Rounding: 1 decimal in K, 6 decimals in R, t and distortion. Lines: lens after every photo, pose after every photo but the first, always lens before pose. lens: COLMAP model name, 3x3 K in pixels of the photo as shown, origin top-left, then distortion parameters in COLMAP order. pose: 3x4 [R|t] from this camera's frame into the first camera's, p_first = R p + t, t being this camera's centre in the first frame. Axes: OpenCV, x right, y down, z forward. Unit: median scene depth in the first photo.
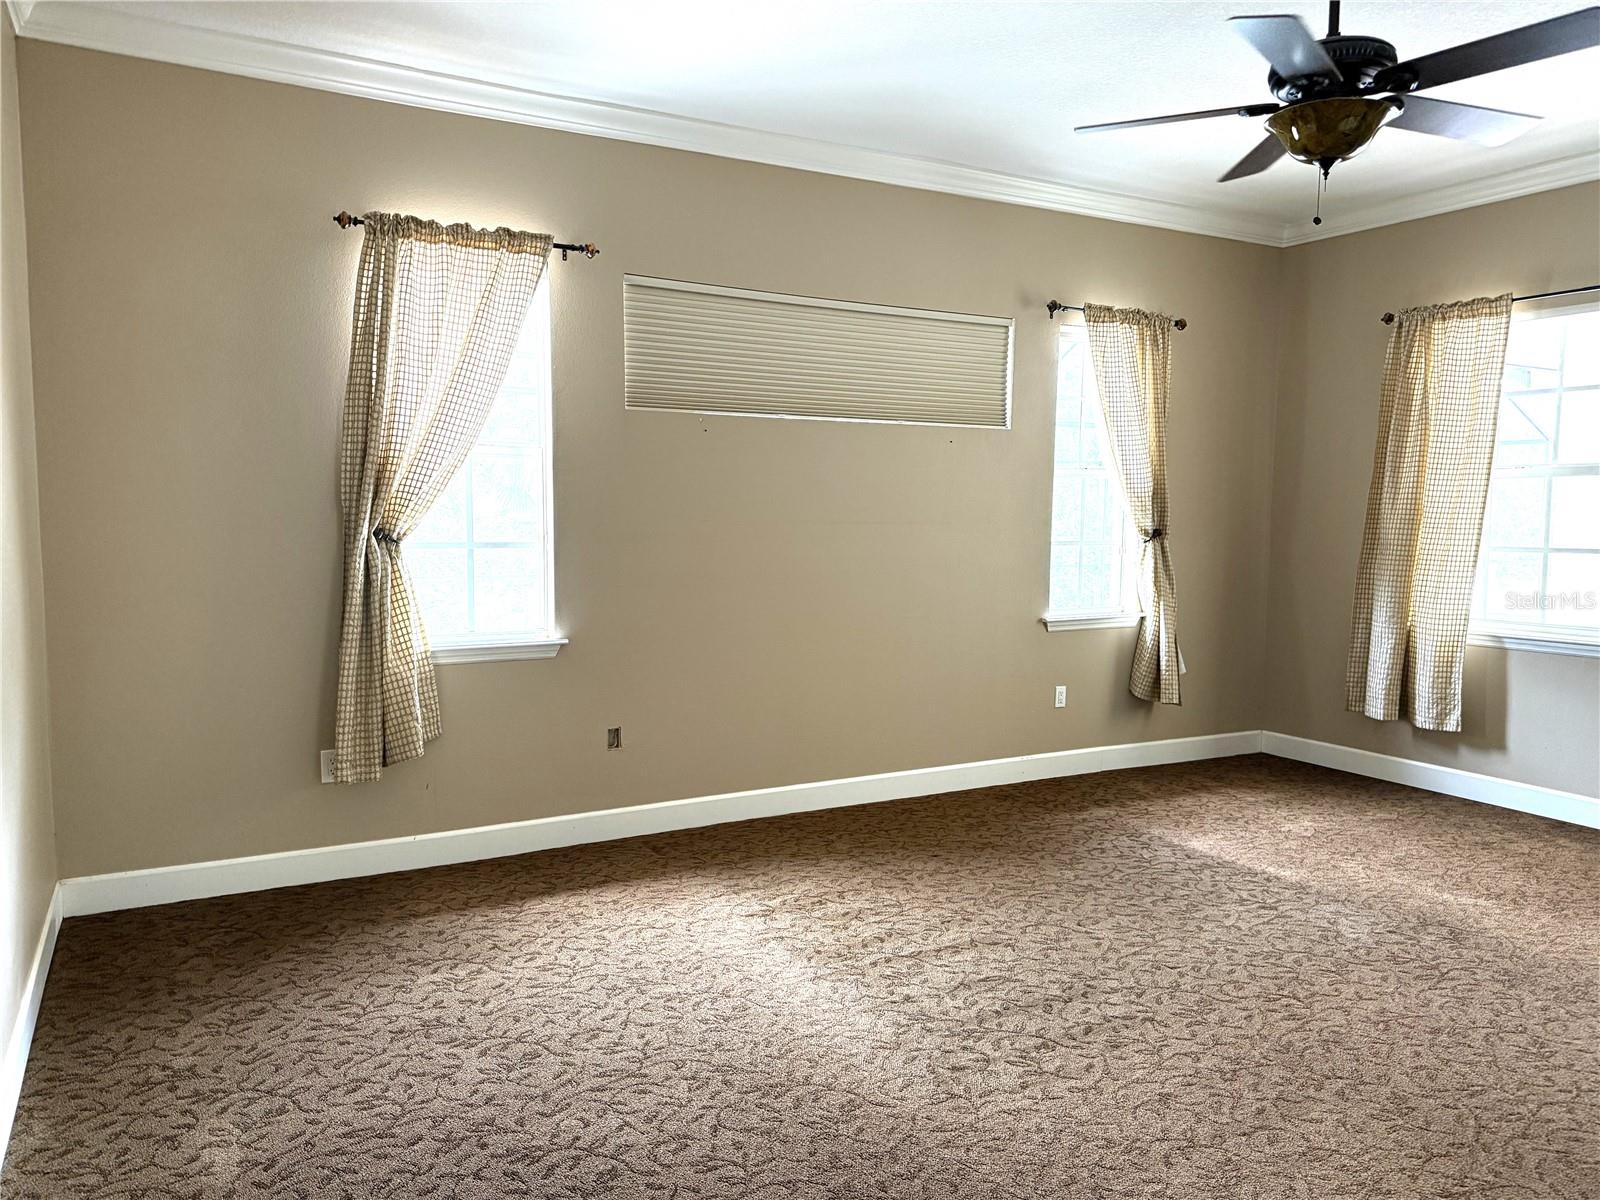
lens RADIAL K [[1123.4, 0, 807.9], [0, 1123.4, 602.4], [0, 0, 1]] dist [0.062178, -0.073239]
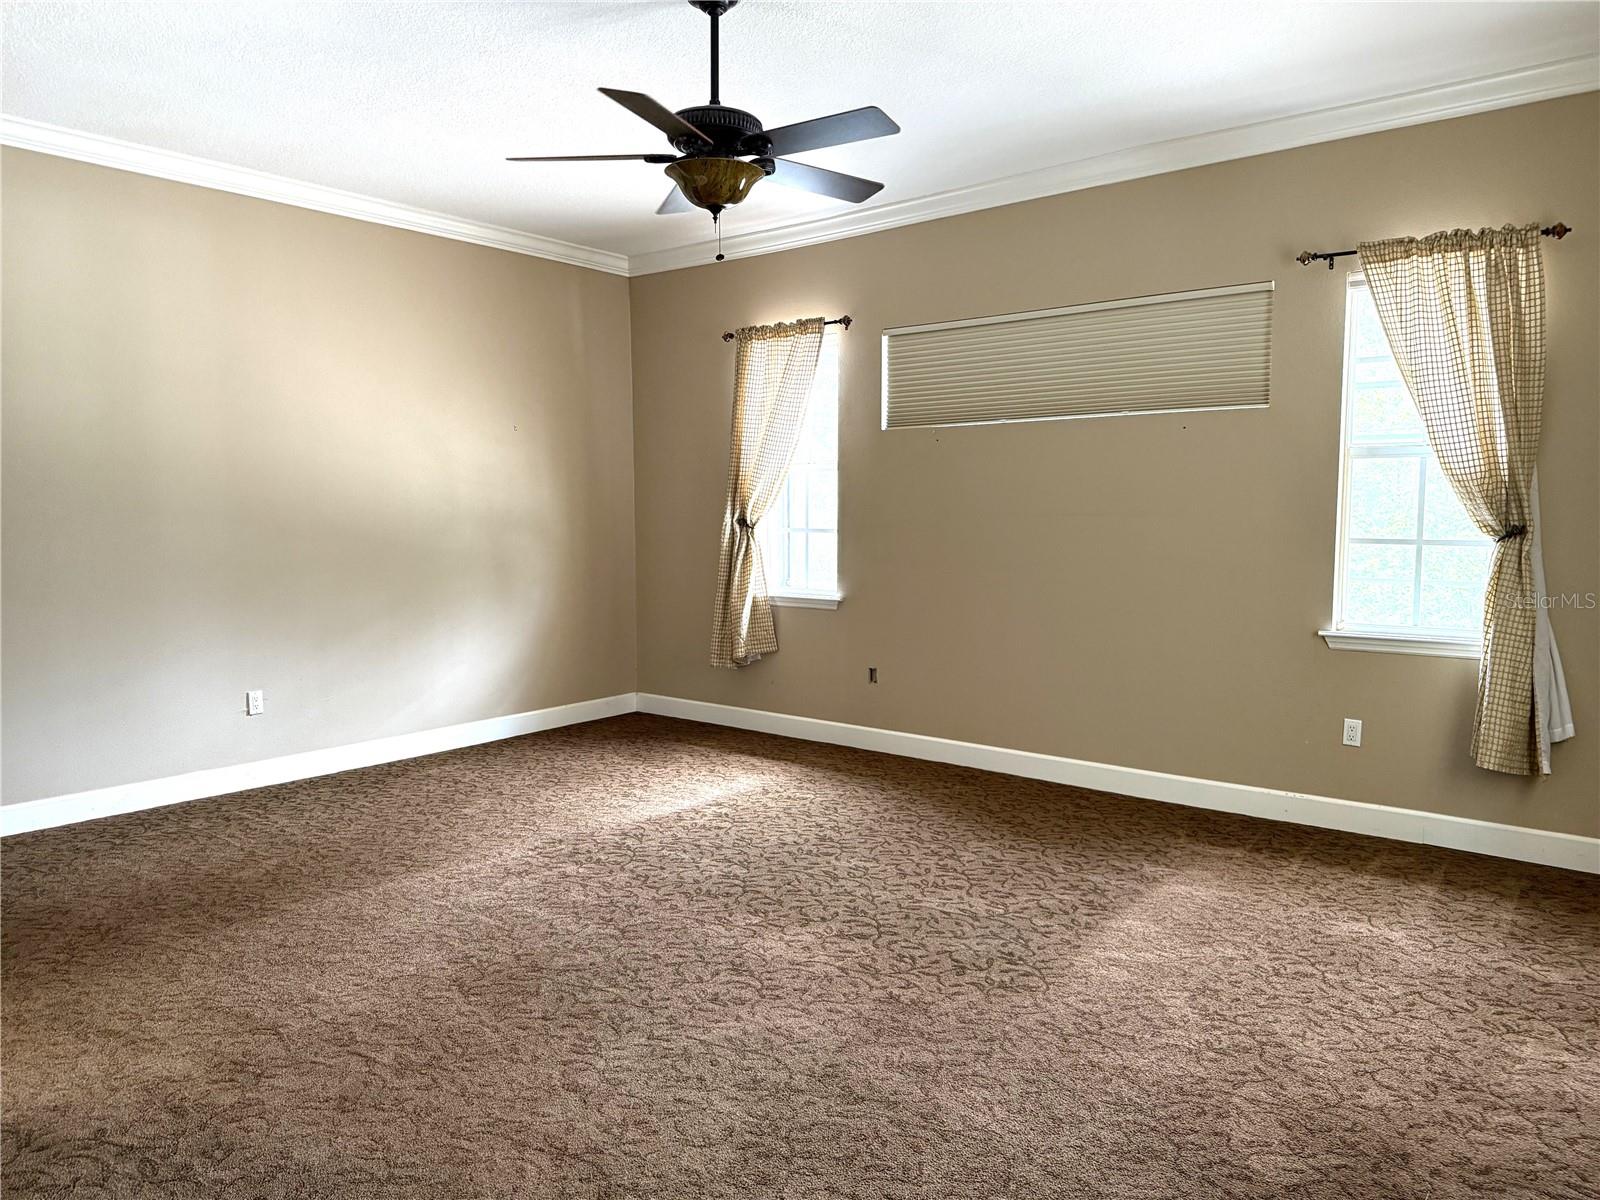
lens RADIAL K [[1123.4, 0, 811.4], [0, 1123.4, 601.4], [0, 0, 1]] dist [0.062178, -0.073239]
pose [[0.377206, 0.063306, -0.923963, 1.029948], [-0.081178, 0.996081, 0.035106, -0.008695], [0.922565, 0.061763, 0.380867, 0.414574]]
